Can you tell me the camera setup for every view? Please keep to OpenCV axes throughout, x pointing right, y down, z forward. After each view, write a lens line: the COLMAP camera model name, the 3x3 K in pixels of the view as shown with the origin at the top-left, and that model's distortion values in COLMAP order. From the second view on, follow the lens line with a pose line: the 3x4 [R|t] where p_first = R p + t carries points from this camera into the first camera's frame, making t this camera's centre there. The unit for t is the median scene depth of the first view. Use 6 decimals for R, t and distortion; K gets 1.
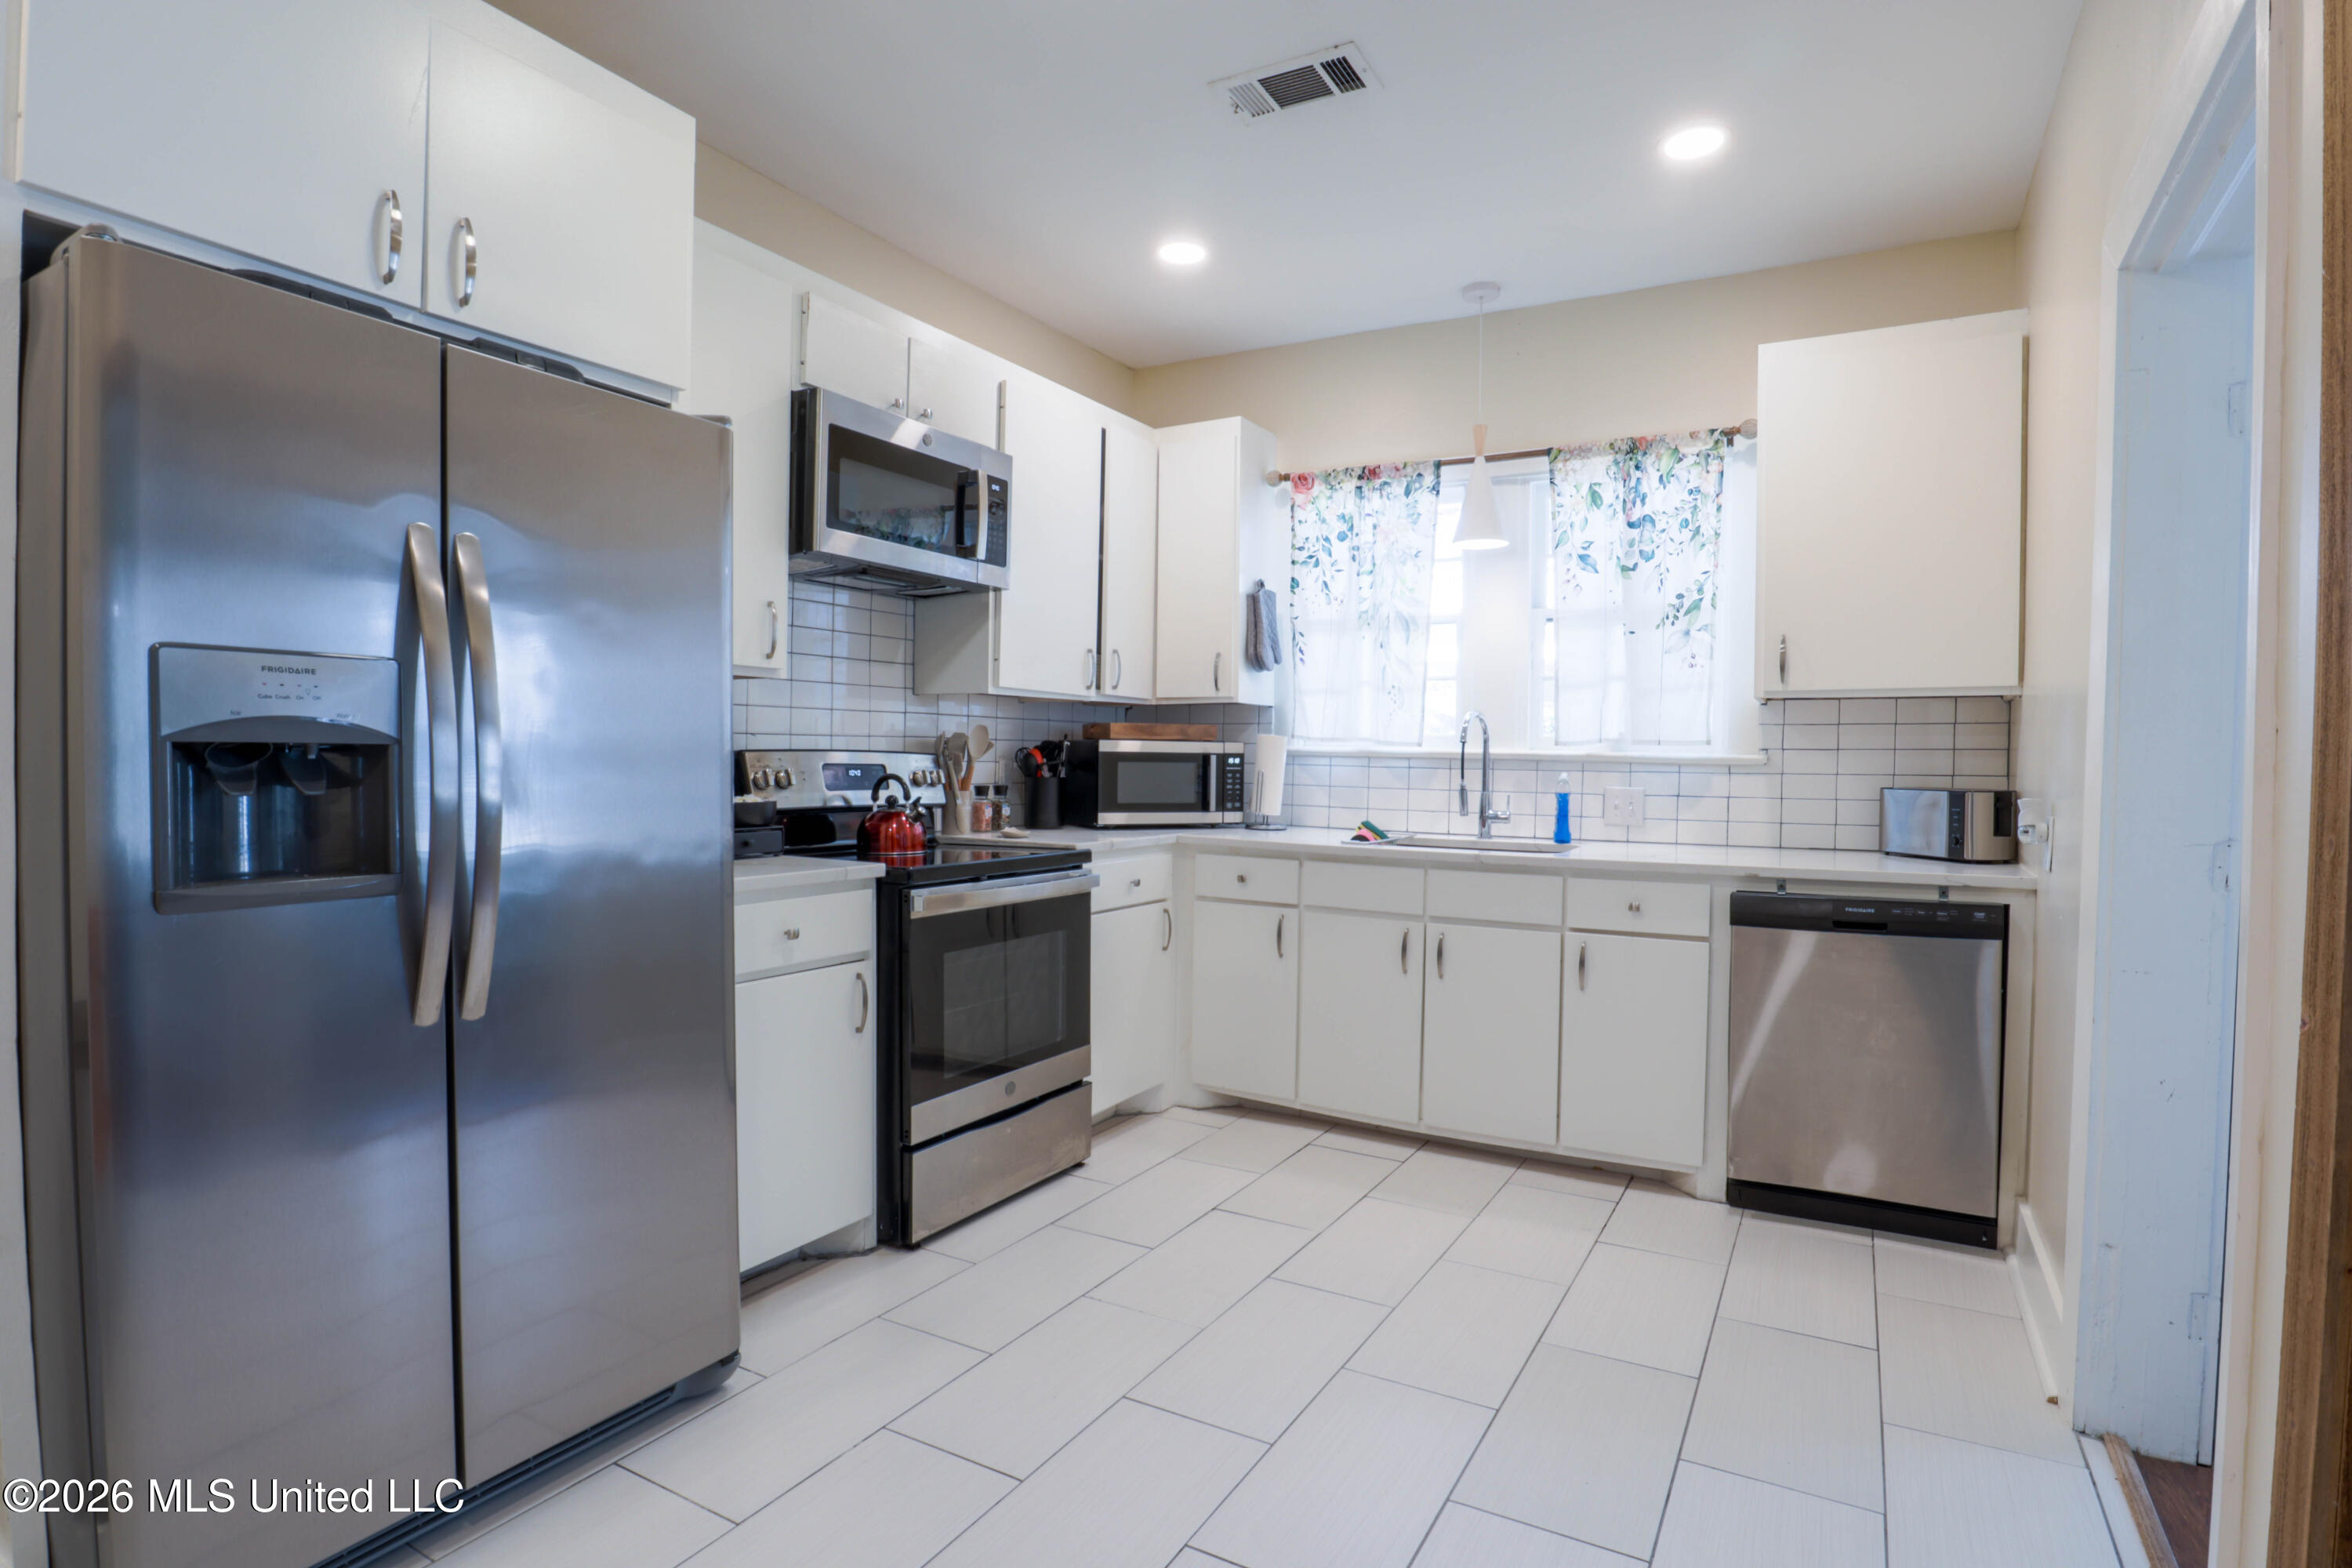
lens RADIAL K [[1179.4, 0, 1187.7], [0, 1179.4, 795.0], [0, 0, 1]] dist [-0.032008, 0.004793]
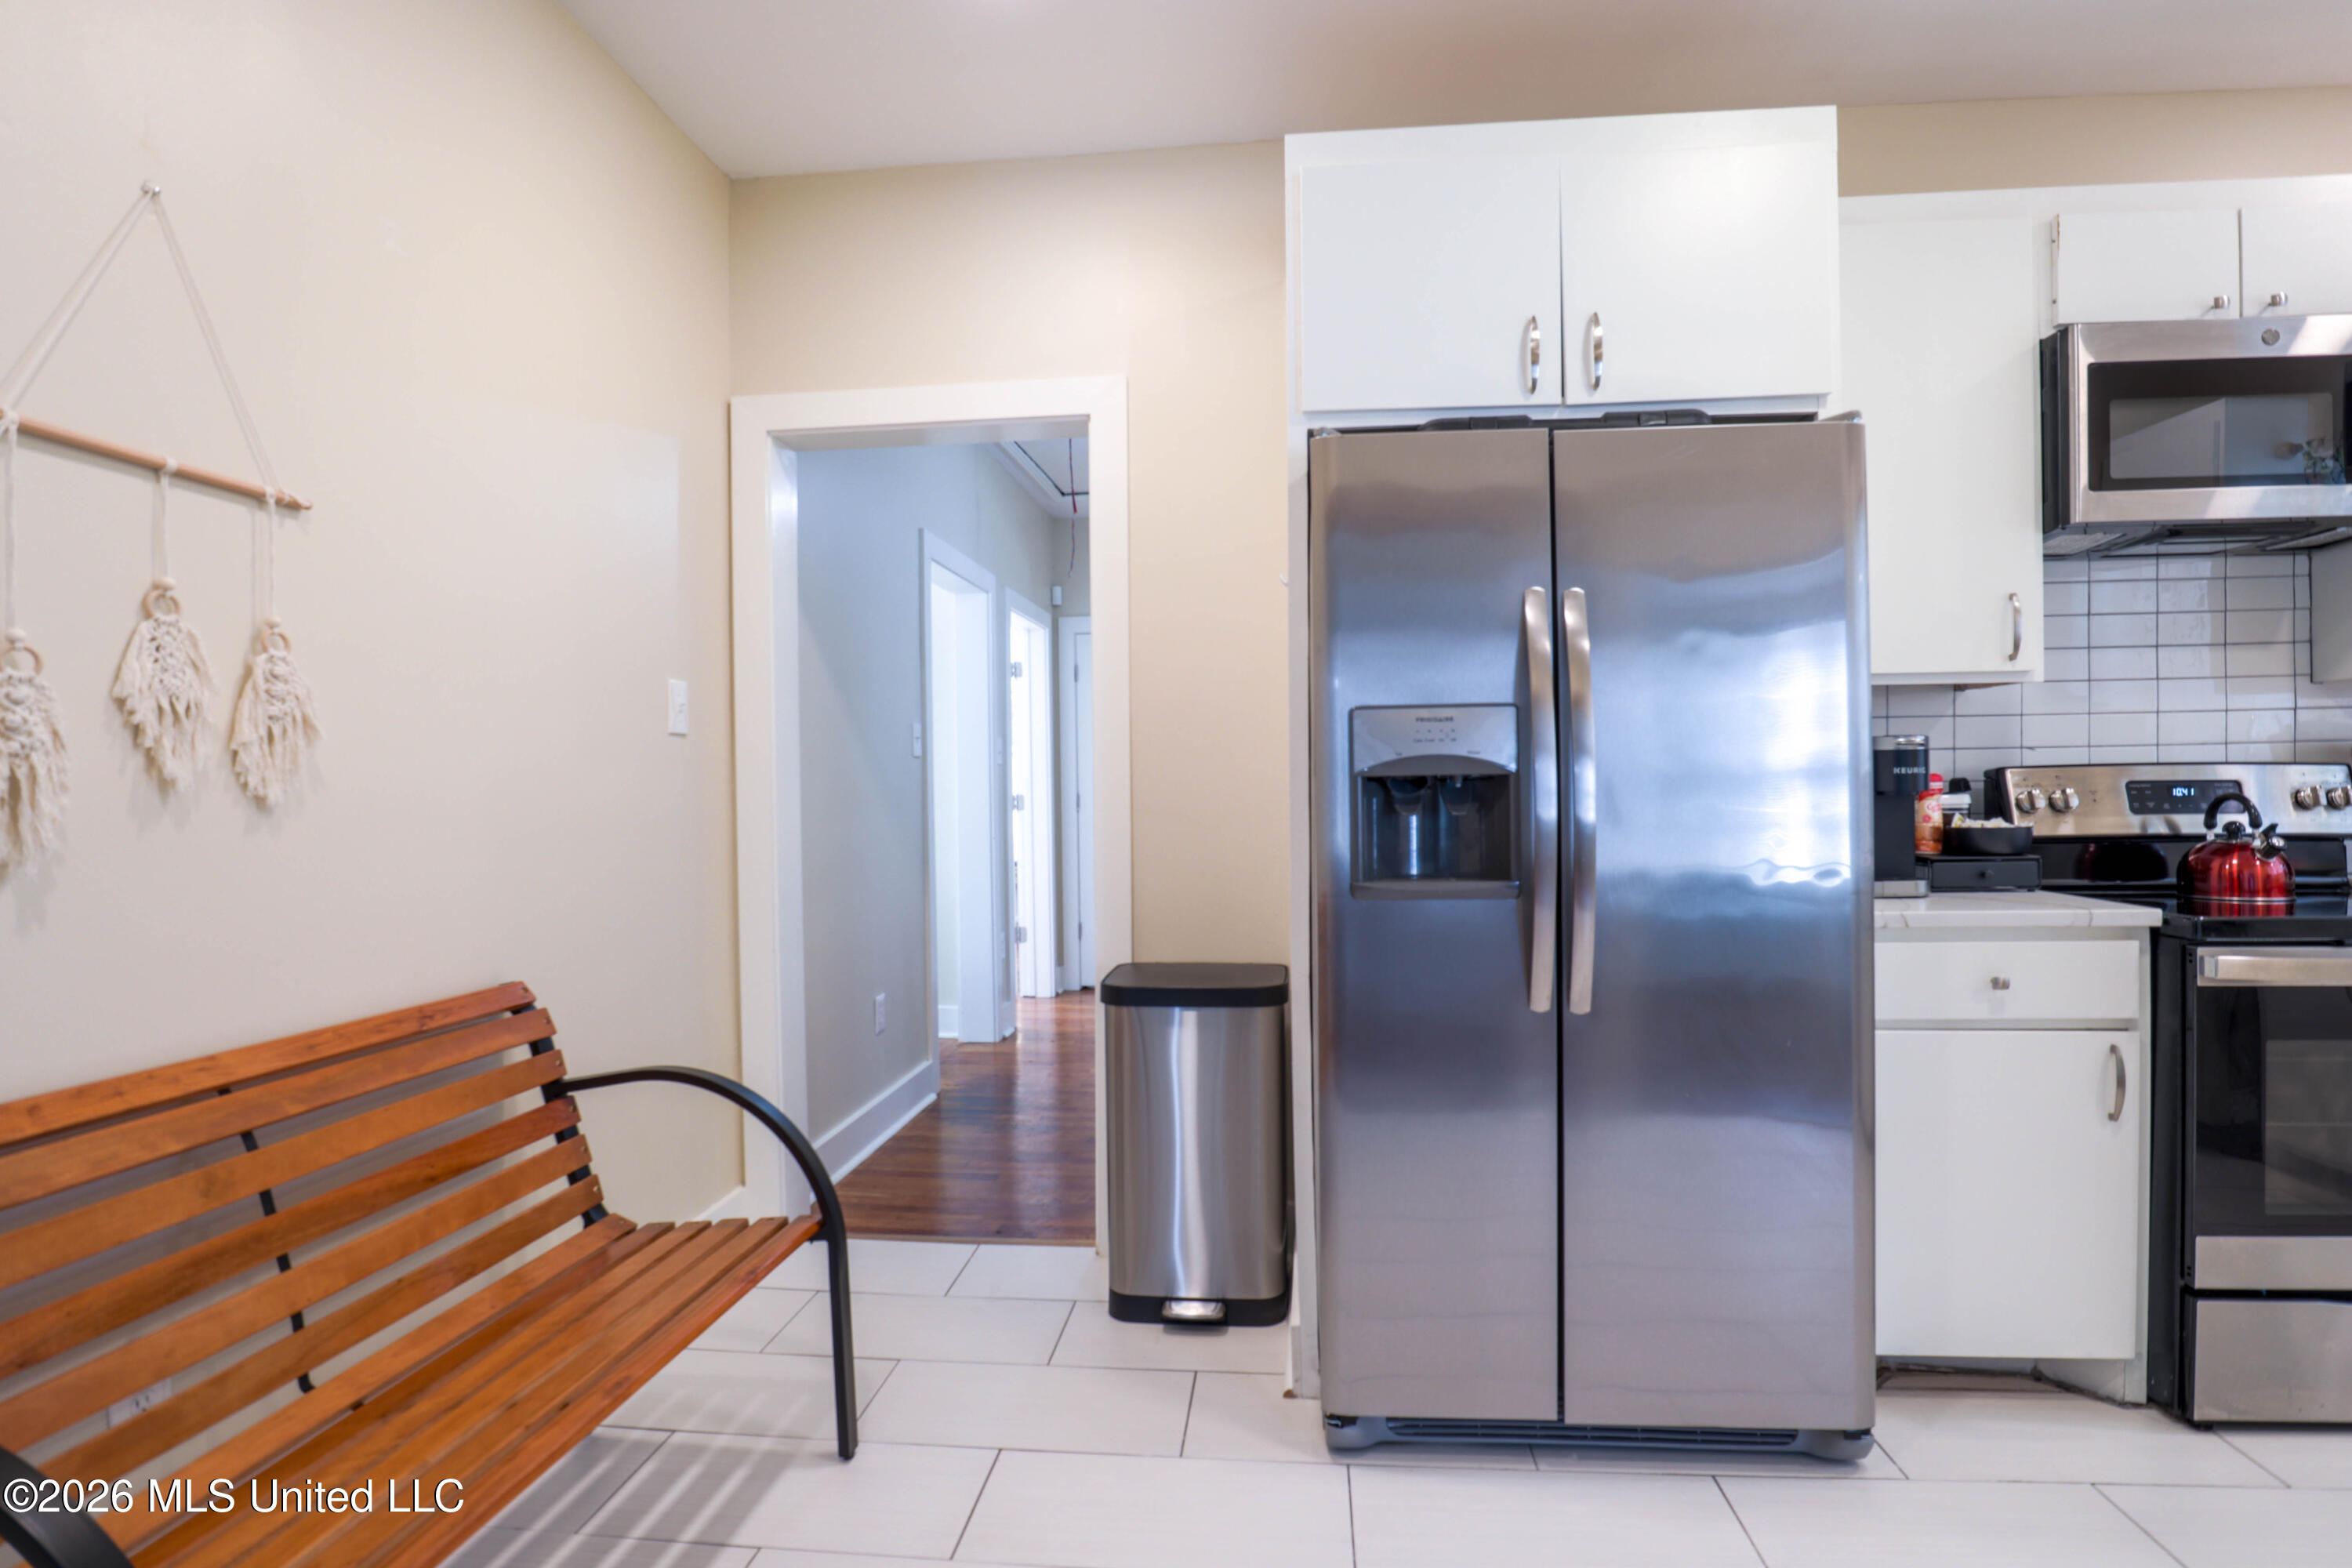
lens RADIAL K [[1179.4, 0, 1187.2], [0, 1179.4, 795.2], [0, 0, 1]] dist [-0.032008, 0.004793]
pose [[0.413387, -0.007573, -0.910524, 0.142026], [-0.008432, 0.999891, -0.012145, -0.001979], [0.910516, 0.012698, 0.413278, 0.088703]]
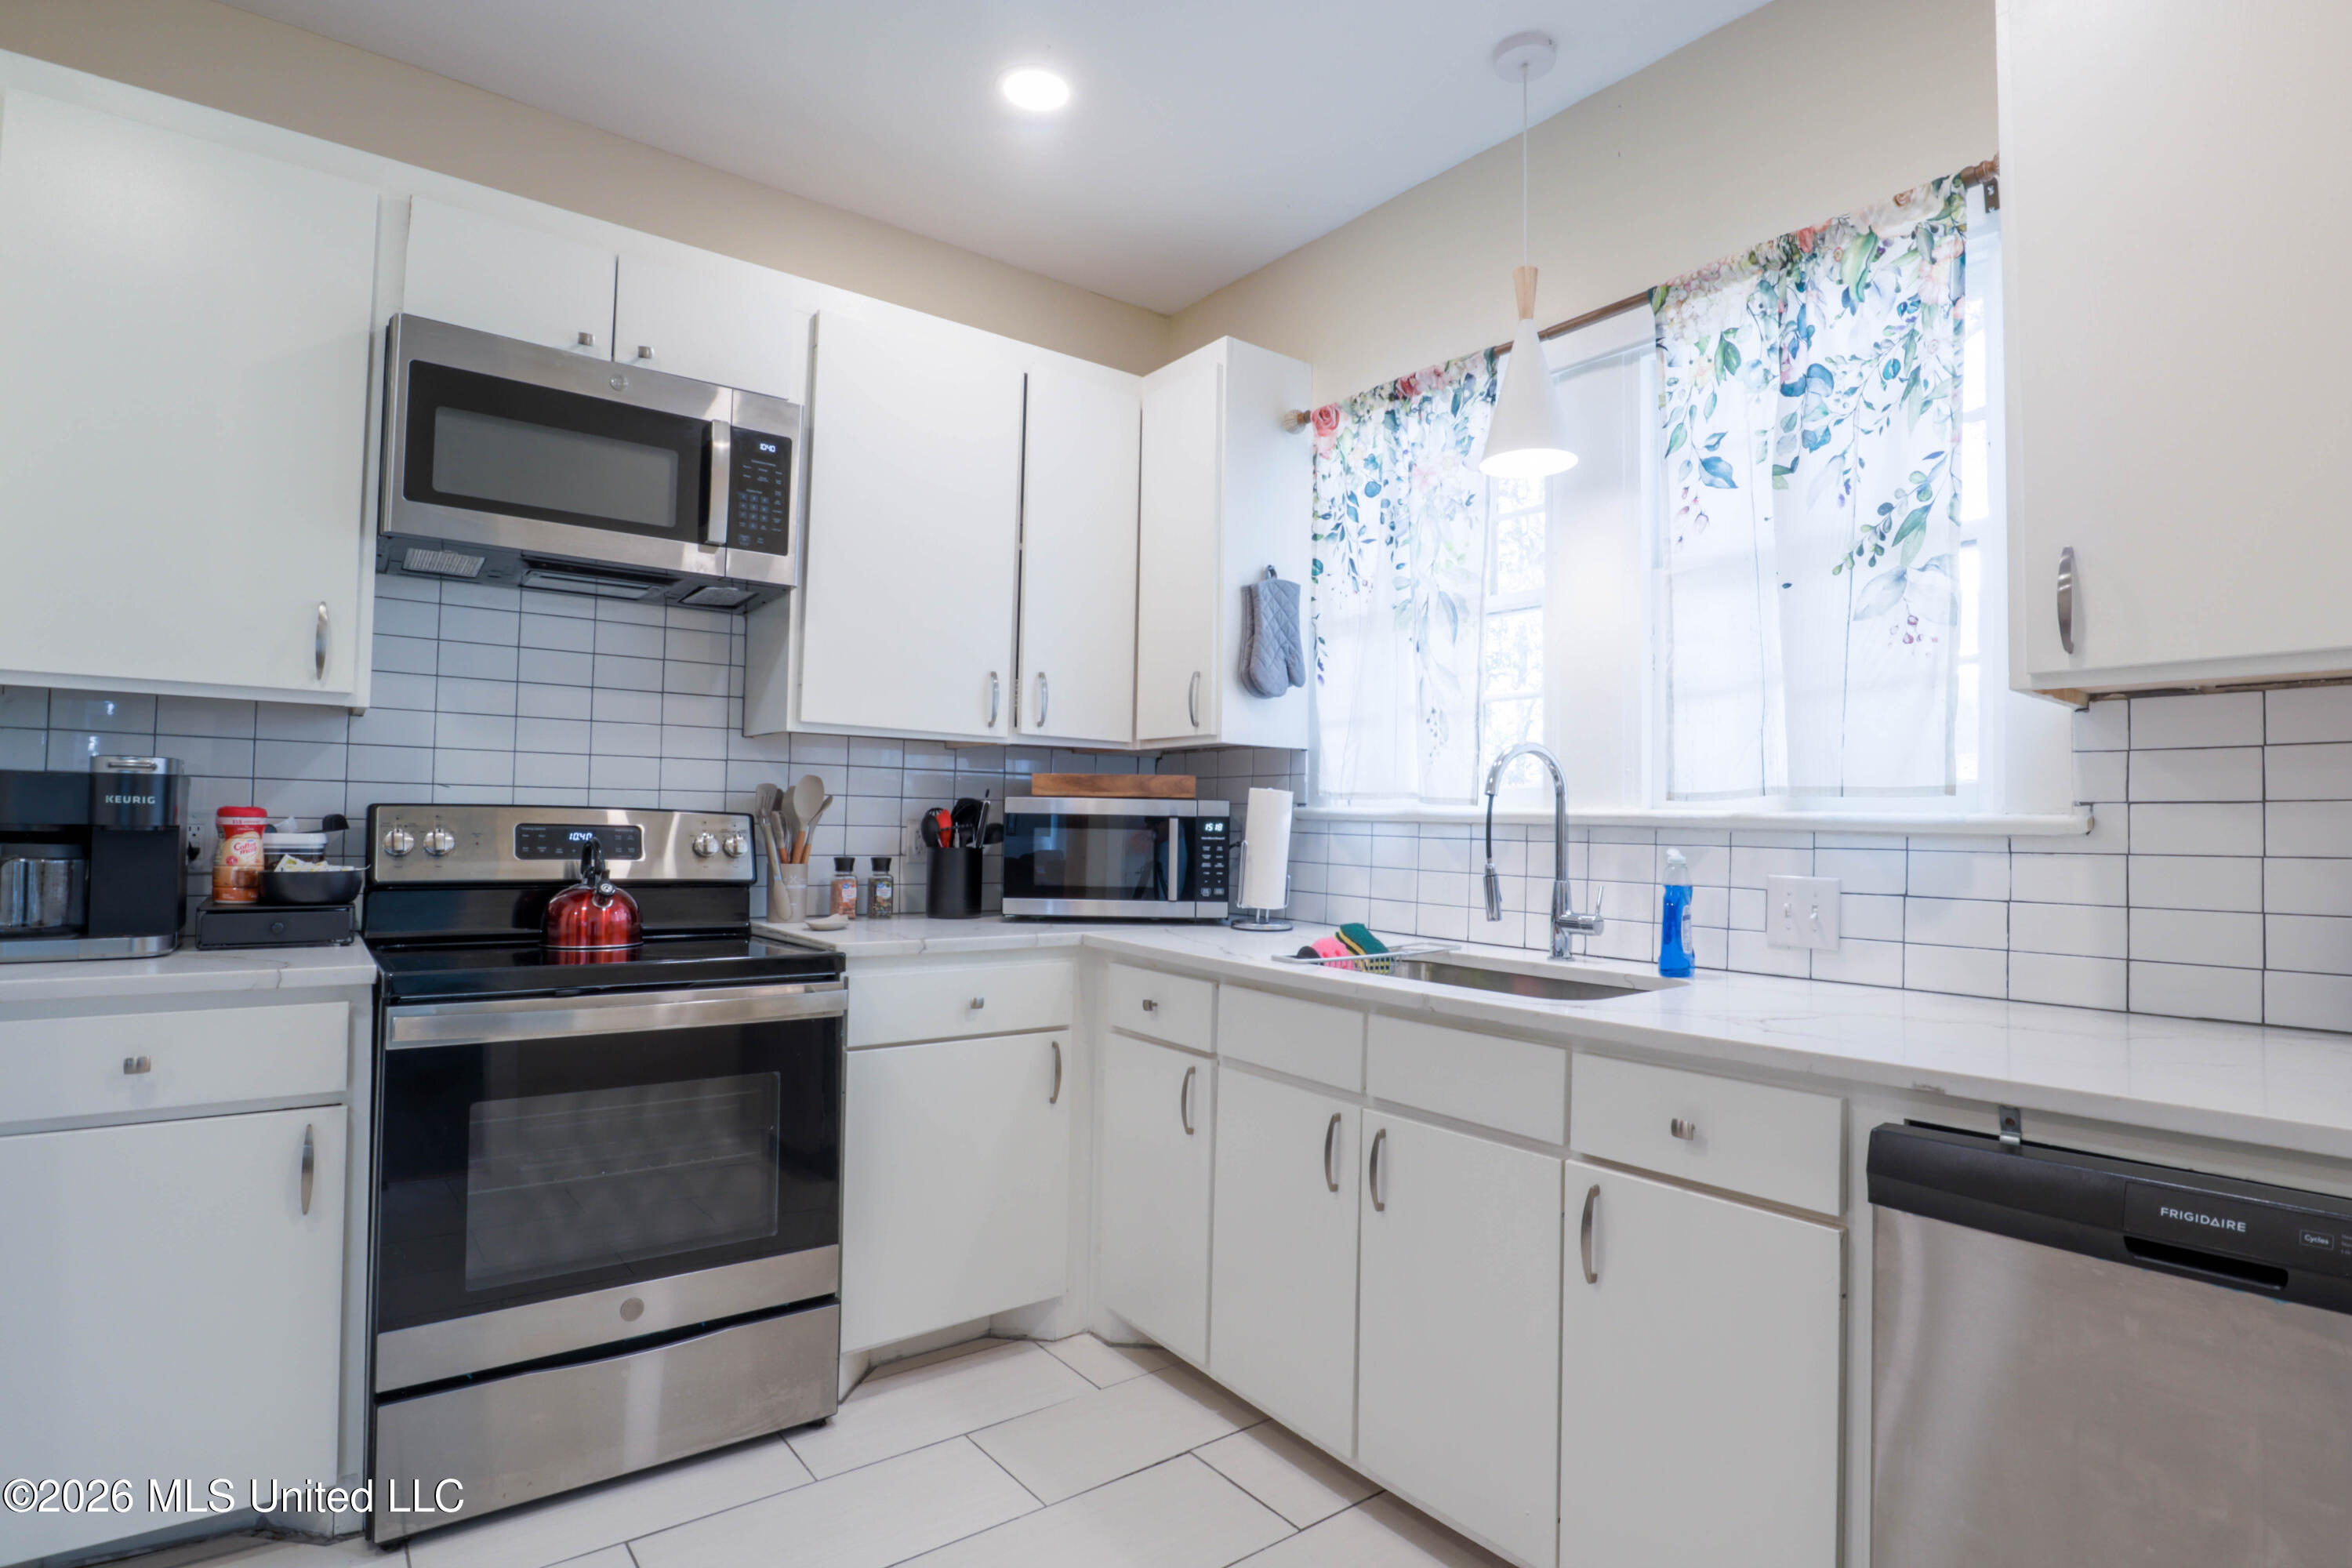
lens RADIAL K [[1179.4, 0, 1166.0], [0, 1179.4, 798.3], [0, 0, 1]] dist [-0.032008, 0.004793]
pose [[0.923041, -0.004776, -0.384671, 0.361044], [-0.018780, 0.998171, -0.057455, -0.007262], [0.384242, 0.060257, 0.921264, 0.459967]]
